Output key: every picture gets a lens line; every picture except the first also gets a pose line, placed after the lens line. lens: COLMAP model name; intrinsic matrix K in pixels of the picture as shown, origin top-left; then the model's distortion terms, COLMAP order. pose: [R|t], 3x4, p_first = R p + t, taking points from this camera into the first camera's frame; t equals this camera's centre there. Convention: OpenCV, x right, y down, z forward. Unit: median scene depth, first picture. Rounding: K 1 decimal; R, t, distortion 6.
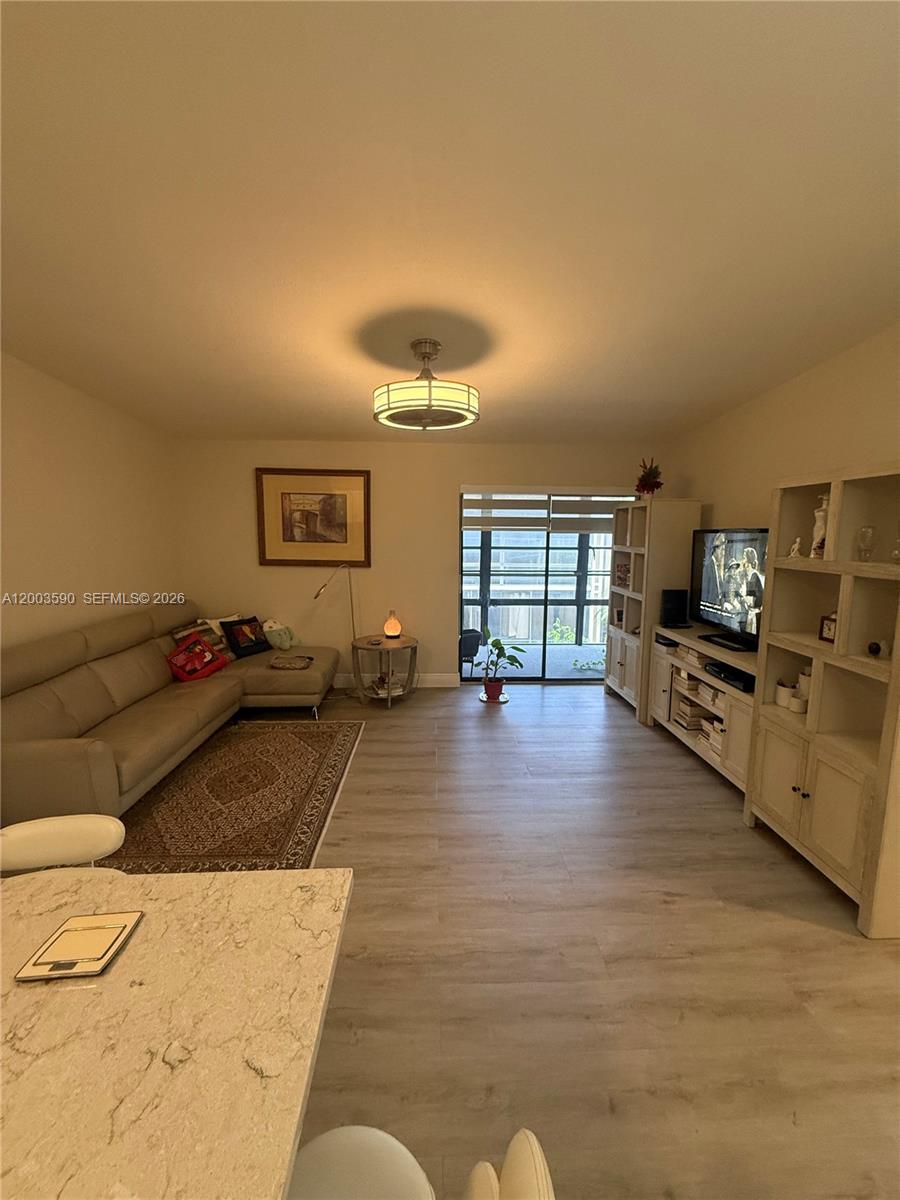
lens RADIAL K [[480.2, 0, 450.5], [0, 480.2, 599.4], [0, 0, 1]] dist [-0.000558, -0.000209]
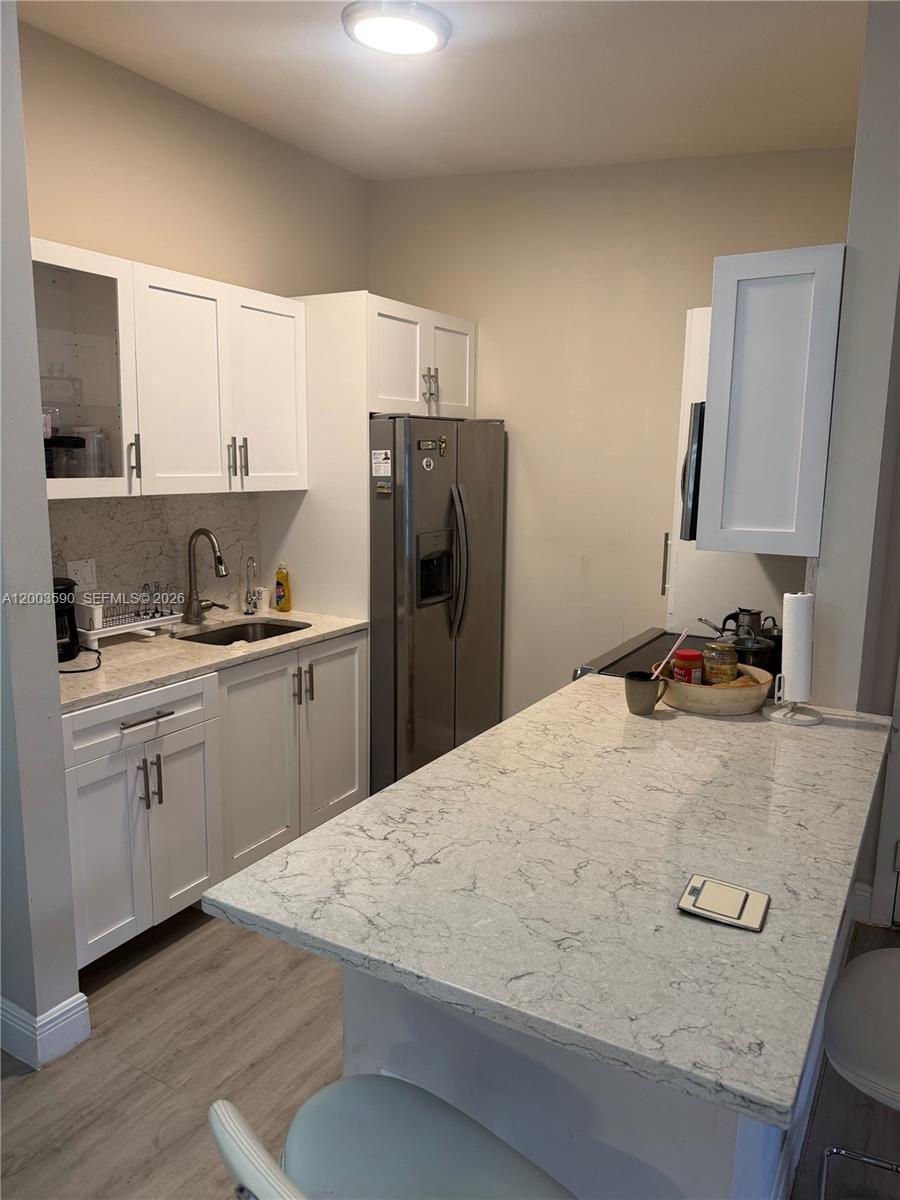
lens RADIAL K [[837.4, 0, 450.1], [0, 837.4, 603.9], [0, 0, 1]] dist [0.026015, -0.032930]
pose [[-0.540928, 0.130130, -0.830941, 0.161144], [-0.137178, 0.961079, 0.239811, -0.037021], [0.829807, 0.243707, -0.502023, 0.225794]]
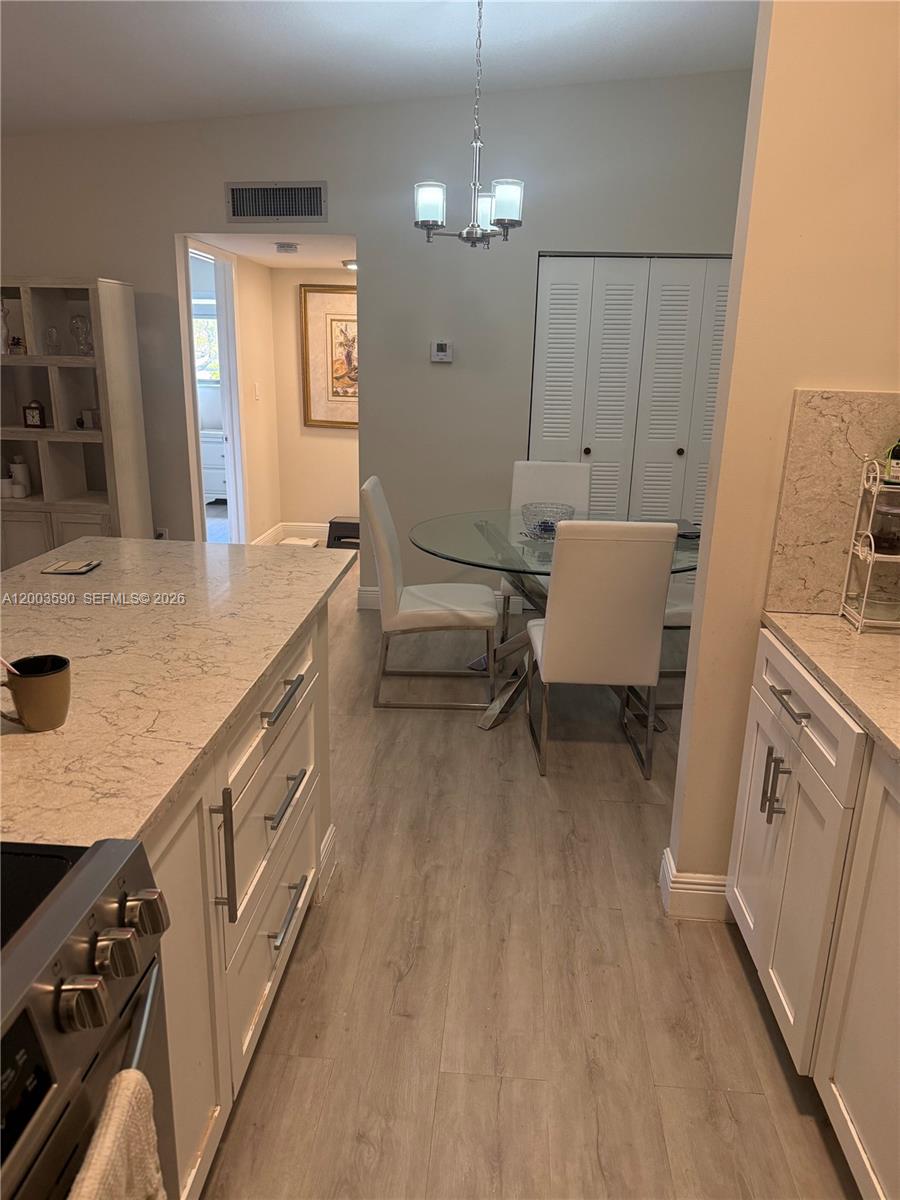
lens RADIAL K [[837.4, 0, 451.2], [0, 837.4, 603.9], [0, 0, 1]] dist [0.026015, -0.032930]
pose [[0.108749, -0.282941, 0.952952, -0.648469], [0.116001, 0.955700, 0.270519, 0.033316], [-0.987278, 0.081124, 0.136753, -0.139689]]
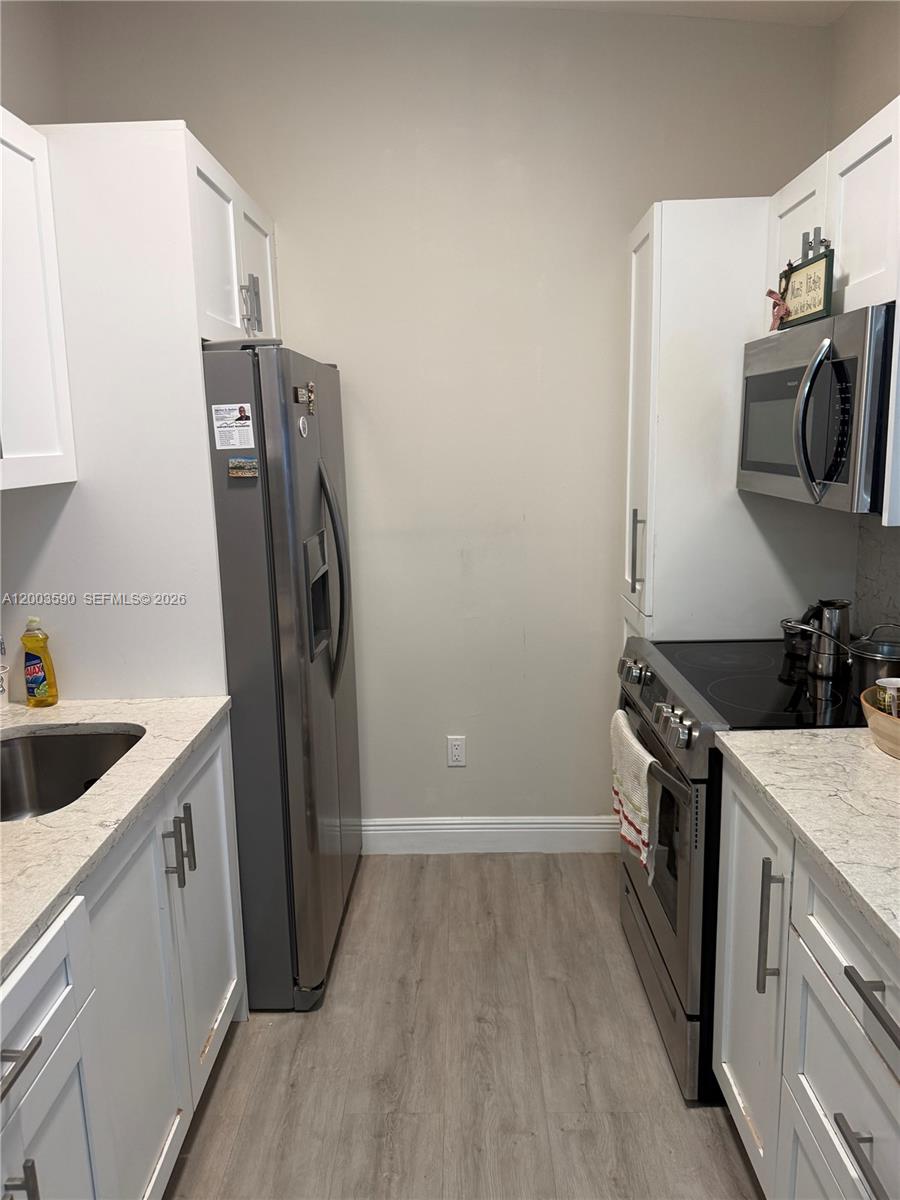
lens RADIAL K [[837.4, 0, 451.1], [0, 837.4, 592.8], [0, 0, 1]] dist [0.026015, -0.032930]
pose [[-0.053522, 0.173050, -0.983458, -0.027745], [-0.117472, 0.976940, 0.178296, 0.030256], [0.991633, 0.125072, -0.031959, -0.131809]]
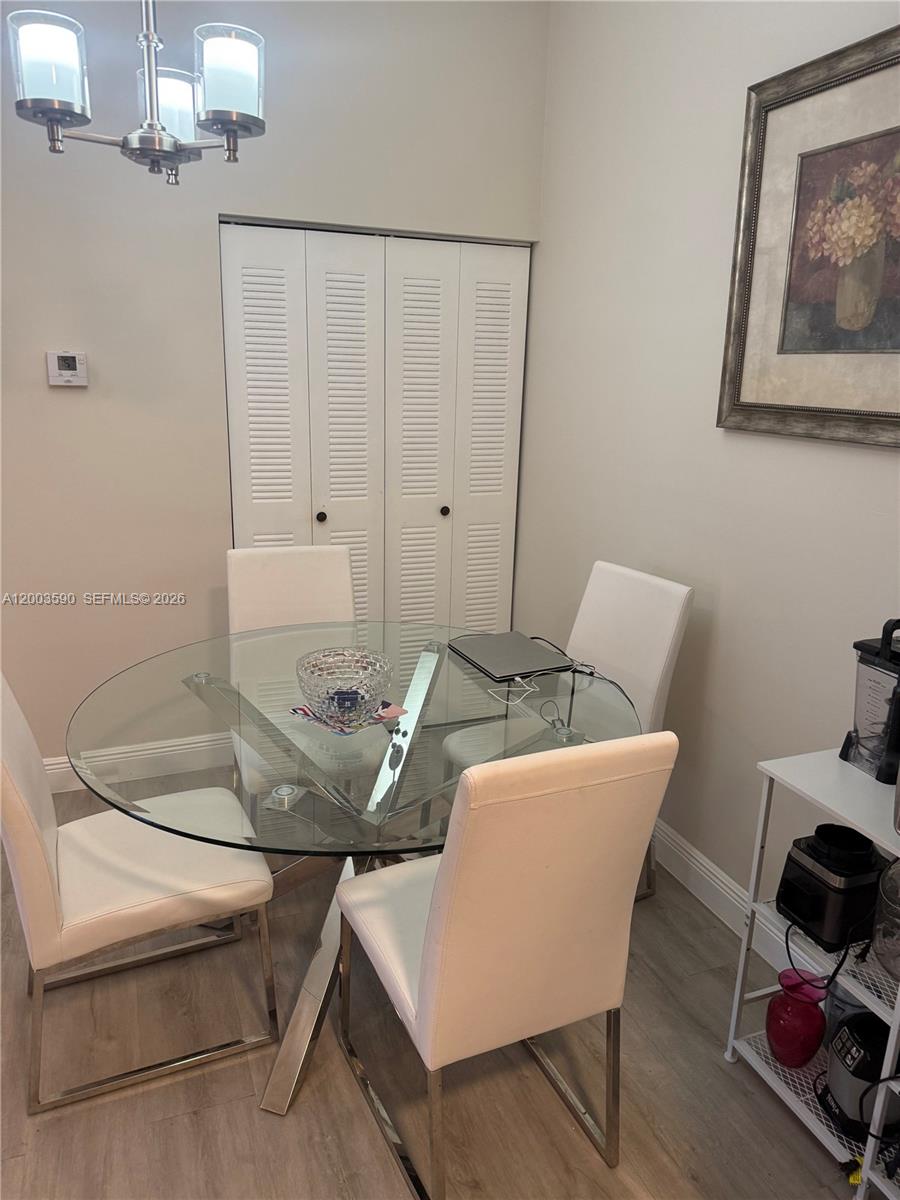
lens RADIAL K [[837.4, 0, 442.5], [0, 837.4, 589.0], [0, 0, 1]] dist [0.026015, -0.032930]
pose [[-0.327770, -0.256248, 0.909342, -0.222458], [0.103335, 0.947015, 0.304111, 0.004238], [-0.939089, 0.193645, -0.283924, -0.054255]]
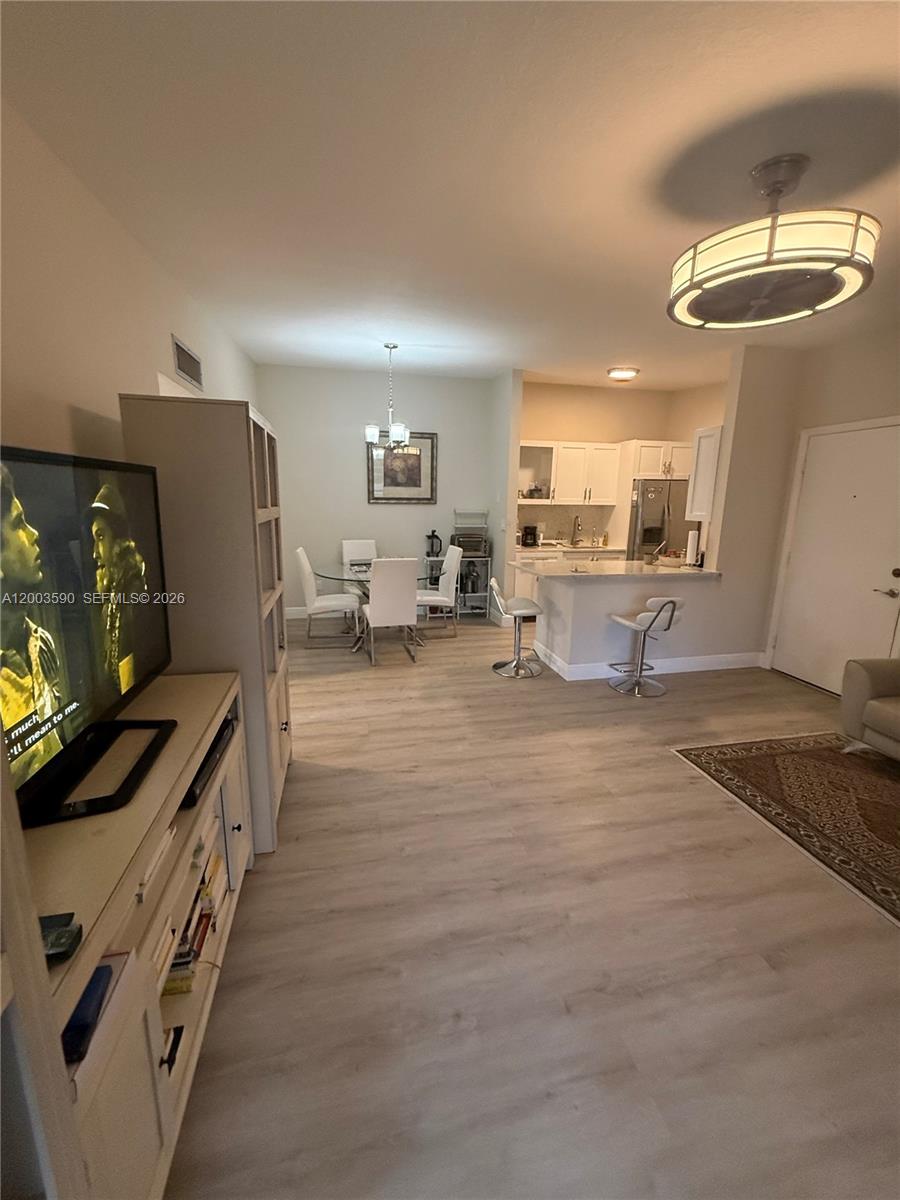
lens RADIAL K [[480.2, 0, 449.2], [0, 480.2, 593.7], [0, 0, 1]] dist [-0.000558, -0.000209]
pose [[-0.983859, 0.015765, -0.178249, 0.295833], [-0.044434, 0.943391, 0.328694, -0.133923], [0.173341, 0.331309, -0.927463, 1.053482]]
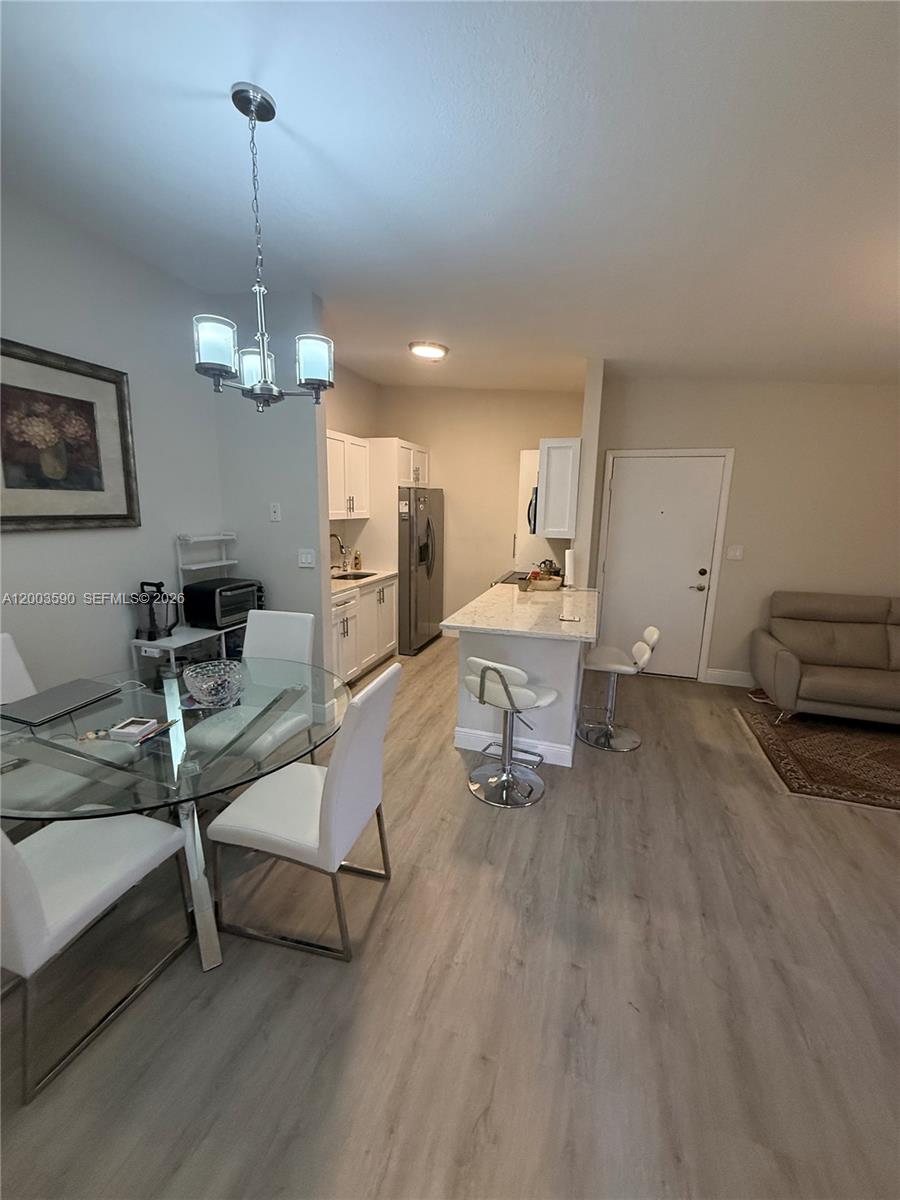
lens RADIAL K [[480.2, 0, 448.7], [0, 480.2, 597.1], [0, 0, 1]] dist [-0.000558, -0.000209]
pose [[-0.340609, 0.165355, -0.925550, 0.578258], [-0.153024, 0.961538, 0.228099, -0.034997], [0.927669, 0.219324, -0.302205, 0.224045]]
